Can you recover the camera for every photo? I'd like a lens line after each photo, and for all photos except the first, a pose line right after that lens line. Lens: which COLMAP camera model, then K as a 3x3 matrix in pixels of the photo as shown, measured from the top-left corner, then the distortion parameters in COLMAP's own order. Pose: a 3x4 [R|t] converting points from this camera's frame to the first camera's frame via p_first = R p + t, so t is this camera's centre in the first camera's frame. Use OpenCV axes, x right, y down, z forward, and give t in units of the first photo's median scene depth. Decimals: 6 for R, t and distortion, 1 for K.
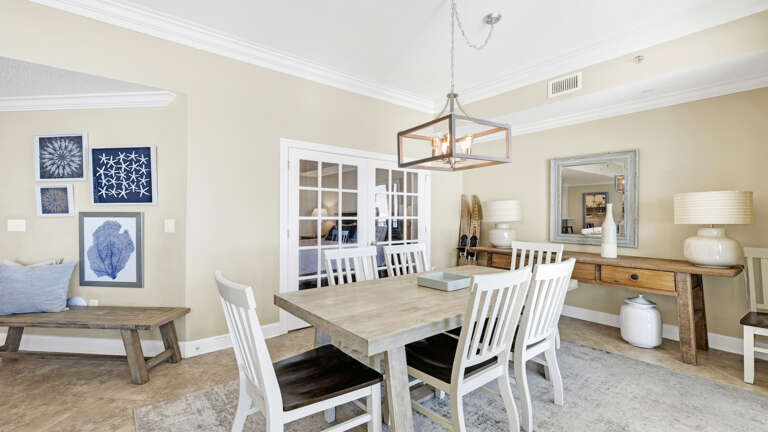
lens RADIAL K [[334.5, 0, 385.9], [0, 334.5, 216.2], [0, 0, 1]] dist [-0.000687, -0.000548]
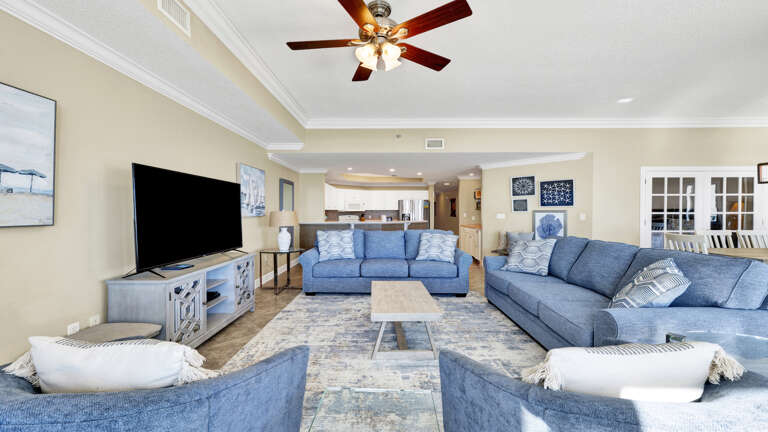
lens RADIAL K [[309.8, 0, 378.8], [0, 309.8, 215.7], [0, 0, 1]] dist [-0.000236, -0.000351]
pose [[0.764683, 0.005600, -0.644382, -0.368013], [0.002109, 0.999935, 0.011193, -0.002088], [0.644403, -0.009918, 0.764622, -1.272048]]
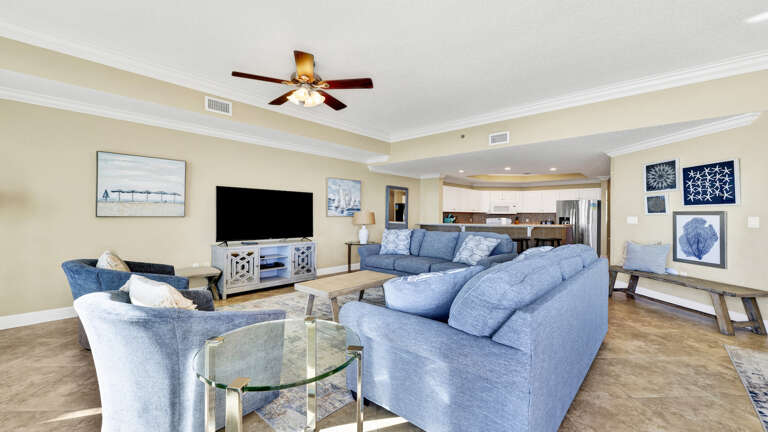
lens RADIAL K [[309.8, 0, 382.0], [0, 309.8, 214.1], [0, 0, 1]] dist [-0.000236, -0.000351]
pose [[0.143944, -0.002864, -0.989582, 0.271096], [-0.005897, 0.999976, -0.003751, 0.011804], [0.989568, 0.006375, 0.143923, -0.495414]]
